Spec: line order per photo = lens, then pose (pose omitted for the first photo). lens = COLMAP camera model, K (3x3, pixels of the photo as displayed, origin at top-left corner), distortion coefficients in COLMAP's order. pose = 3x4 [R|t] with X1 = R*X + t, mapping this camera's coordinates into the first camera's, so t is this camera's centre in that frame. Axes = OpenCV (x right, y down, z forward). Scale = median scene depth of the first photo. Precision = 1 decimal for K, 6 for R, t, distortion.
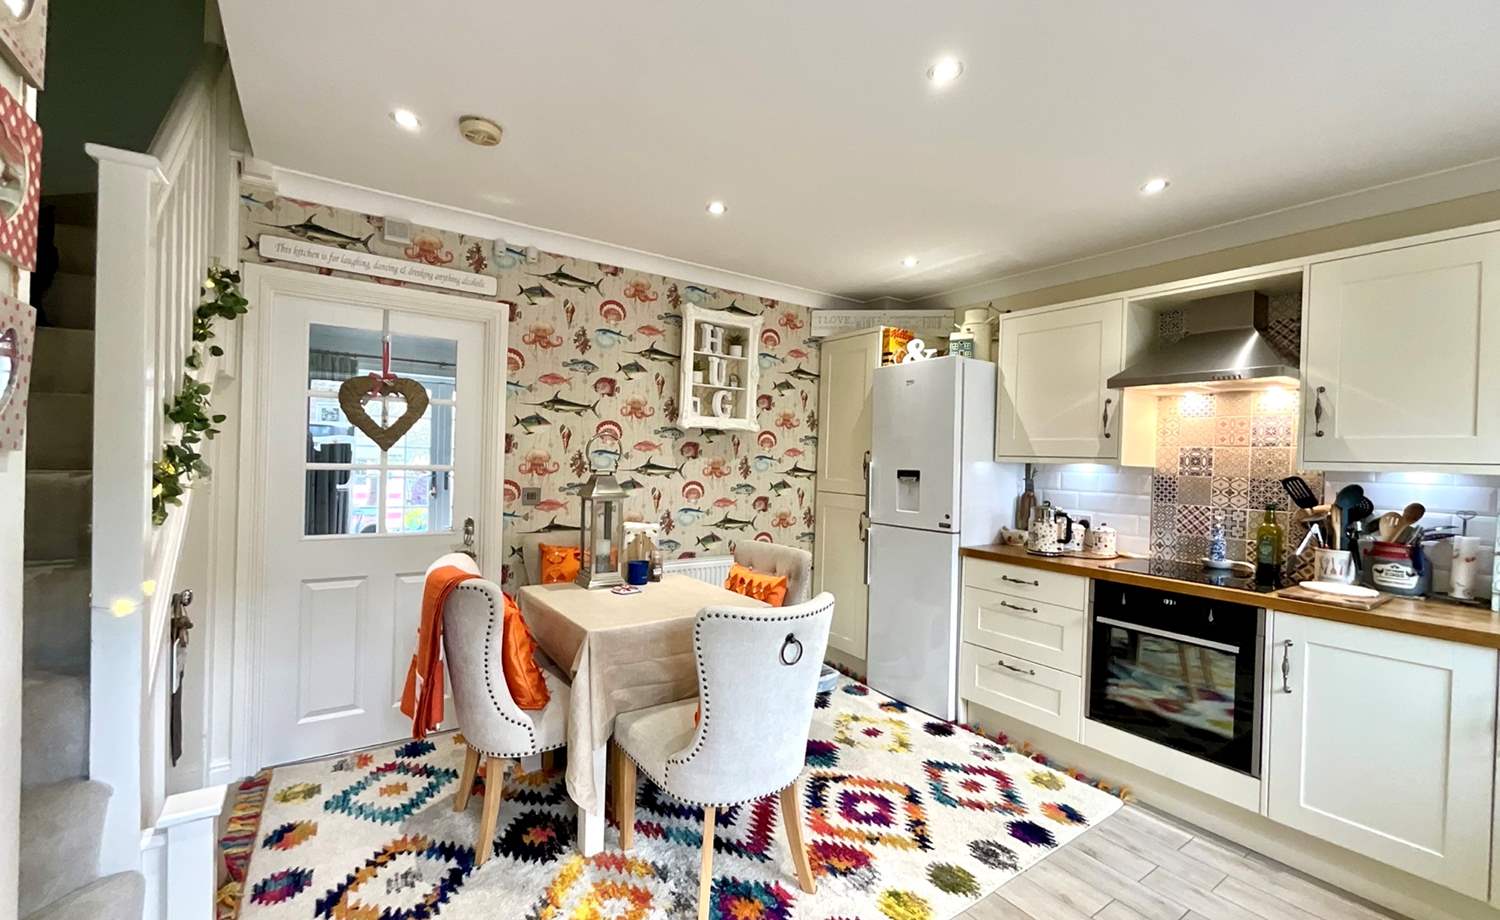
lens RADIAL K [[613.8, 0, 761.4], [0, 613.8, 461.6], [0, 0, 1]] dist [-0.003212, 0.000631]
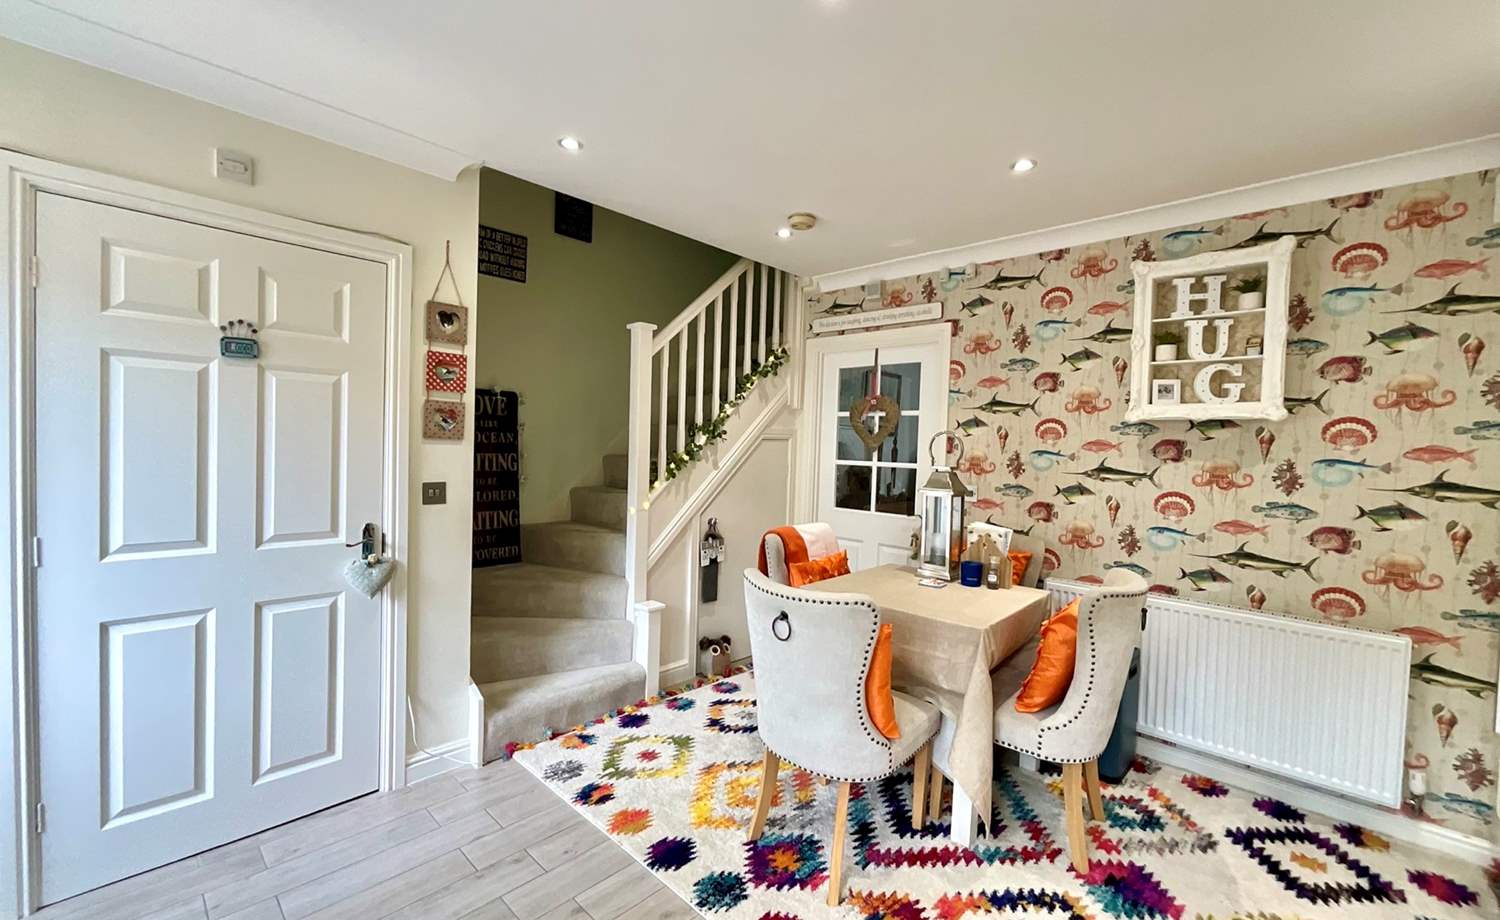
lens RADIAL K [[613.8, 0, 759.2], [0, 613.8, 462.7], [0, 0, 1]] dist [-0.003212, 0.000631]
pose [[0.206825, 0.003776, -0.978371, 0.546941], [-0.031357, 0.999504, -0.002771, 0.015141], [0.977875, 0.031252, 0.206840, 0.375246]]
